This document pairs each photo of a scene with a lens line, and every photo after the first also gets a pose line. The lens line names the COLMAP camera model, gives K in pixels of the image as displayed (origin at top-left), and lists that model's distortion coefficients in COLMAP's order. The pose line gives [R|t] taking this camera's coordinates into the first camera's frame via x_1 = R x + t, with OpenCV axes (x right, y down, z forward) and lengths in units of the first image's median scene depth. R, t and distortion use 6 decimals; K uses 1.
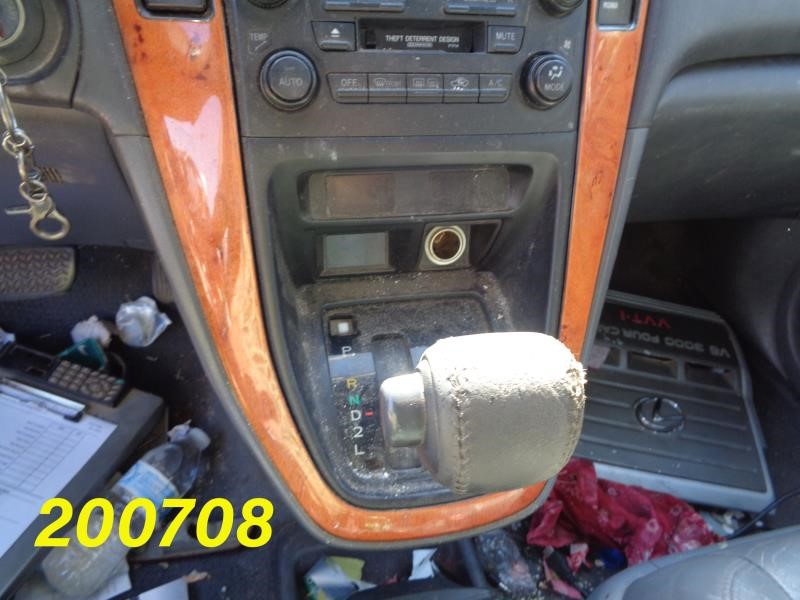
lens RADIAL K [[589.1, 0, 396.9], [0, 589.1, 299.5], [0, 0, 1]] dist [-0.012910, 0.001760]
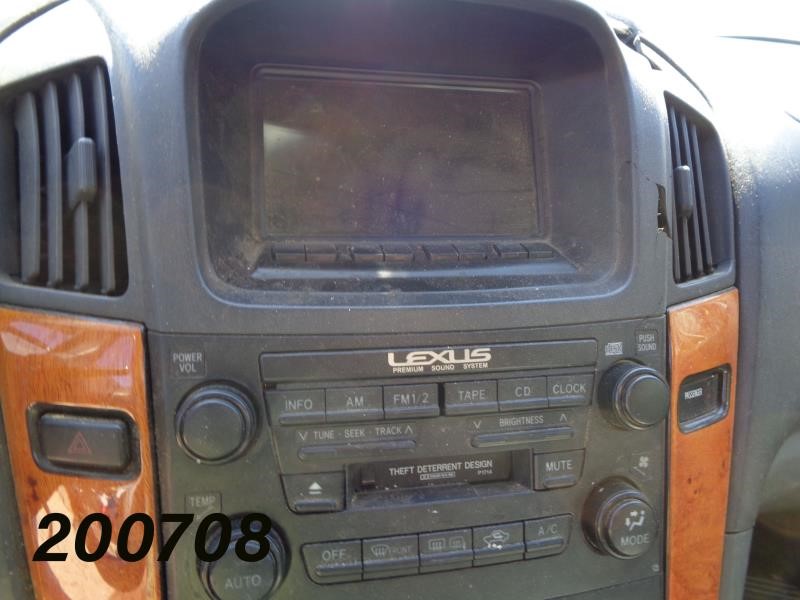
lens RADIAL K [[589.1, 0, 400.6], [0, 589.1, 298.9], [0, 0, 1]] dist [-0.012910, 0.001760]
pose [[0.999823, -0.004176, -0.018358, 0.008212], [-0.000612, 0.967369, -0.253373, -0.462060], [0.018817, 0.253339, 0.967194, 0.261088]]
